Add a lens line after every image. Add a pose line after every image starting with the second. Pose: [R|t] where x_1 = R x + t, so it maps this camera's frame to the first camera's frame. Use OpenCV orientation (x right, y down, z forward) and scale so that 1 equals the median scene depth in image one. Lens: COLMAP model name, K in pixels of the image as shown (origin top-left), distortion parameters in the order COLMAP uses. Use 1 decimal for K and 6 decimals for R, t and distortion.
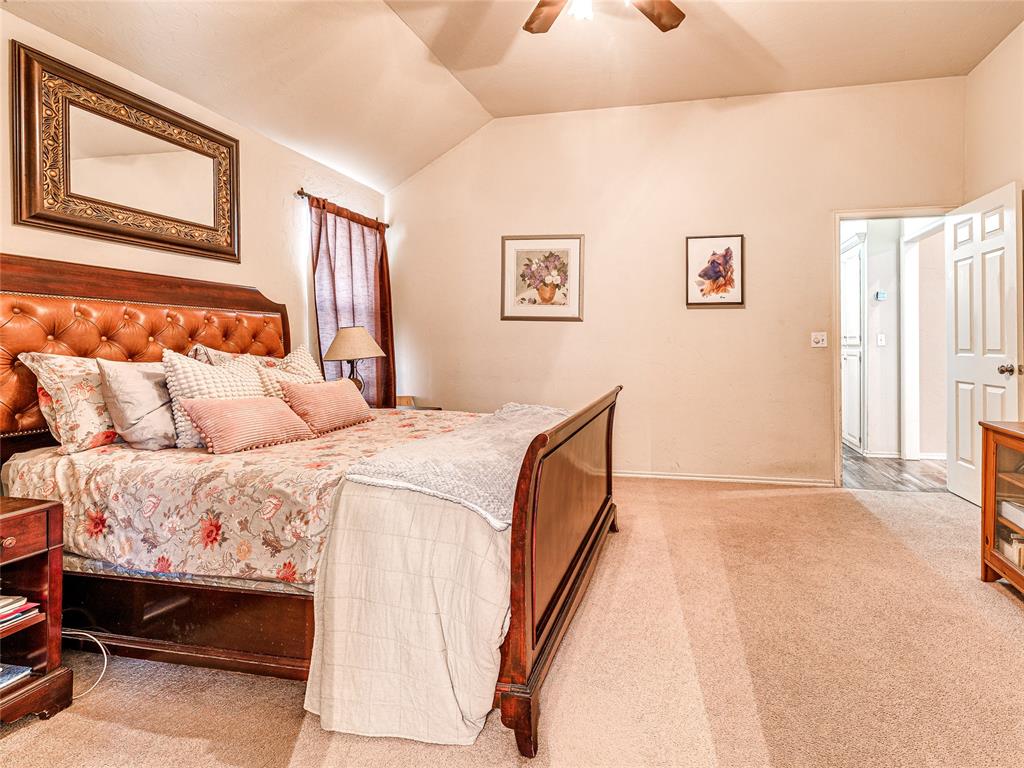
lens RADIAL K [[532.3, 0, 528.0], [0, 532.3, 346.0], [0, 0, 1]] dist [-0.001424, -0.001059]
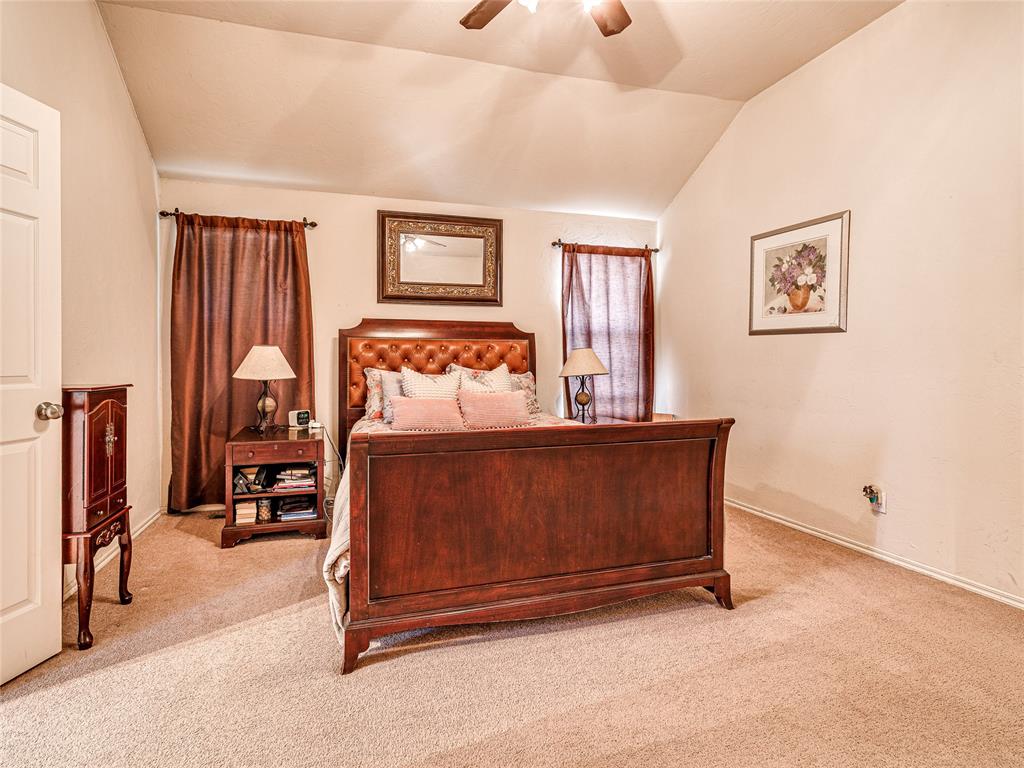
lens RADIAL K [[502.7, 0, 509.1], [0, 502.7, 369.7], [0, 0, 1]] dist [-0.002040, 0.000349]
pose [[0.484882, 0.012003, -0.874497, 0.505696], [-0.001436, 0.999915, 0.012928, -0.003046], [0.874578, -0.005012, 0.484859, 0.287700]]
